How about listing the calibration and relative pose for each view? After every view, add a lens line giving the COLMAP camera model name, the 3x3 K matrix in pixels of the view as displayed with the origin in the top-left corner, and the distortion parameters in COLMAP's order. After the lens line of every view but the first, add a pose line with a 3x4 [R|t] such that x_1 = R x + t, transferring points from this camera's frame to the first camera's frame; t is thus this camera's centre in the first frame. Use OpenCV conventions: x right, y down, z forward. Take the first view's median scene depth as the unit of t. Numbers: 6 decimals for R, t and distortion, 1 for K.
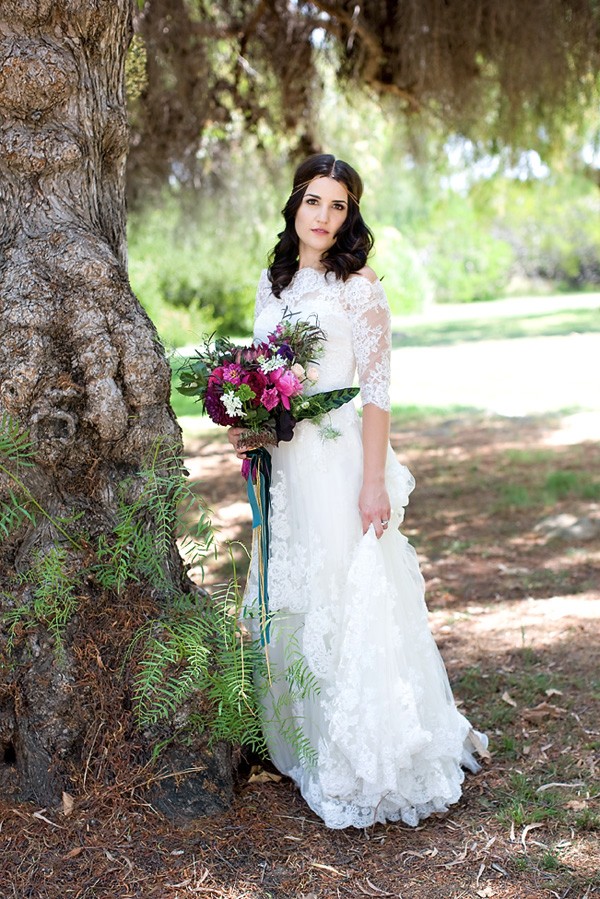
lens RADIAL K [[2108.6, 0, 271.5], [0, 2108.6, 449.9], [0, 0, 1]] dist [-0.163939, 0.059982]
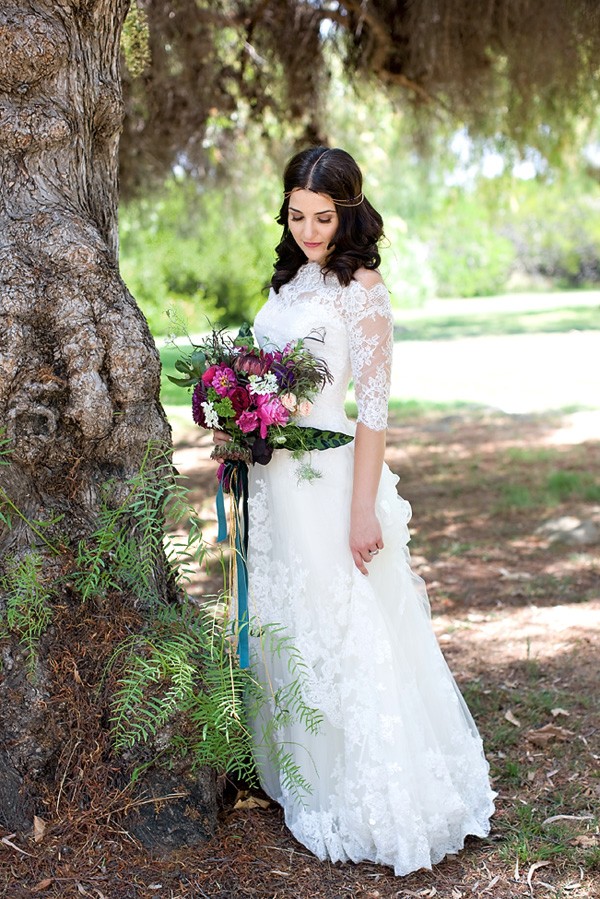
lens RADIAL K [[2002.0, 0, 299.3], [0, 2002.0, 447.6], [0, 0, 1]] dist [-0.143383, 0.409612]
pose [[0.999686, 0.021315, 0.013162, 0.002739], [-0.021409, 0.999746, 0.007053, -0.008264], [-0.013009, -0.007333, 0.999888, 0.108849]]
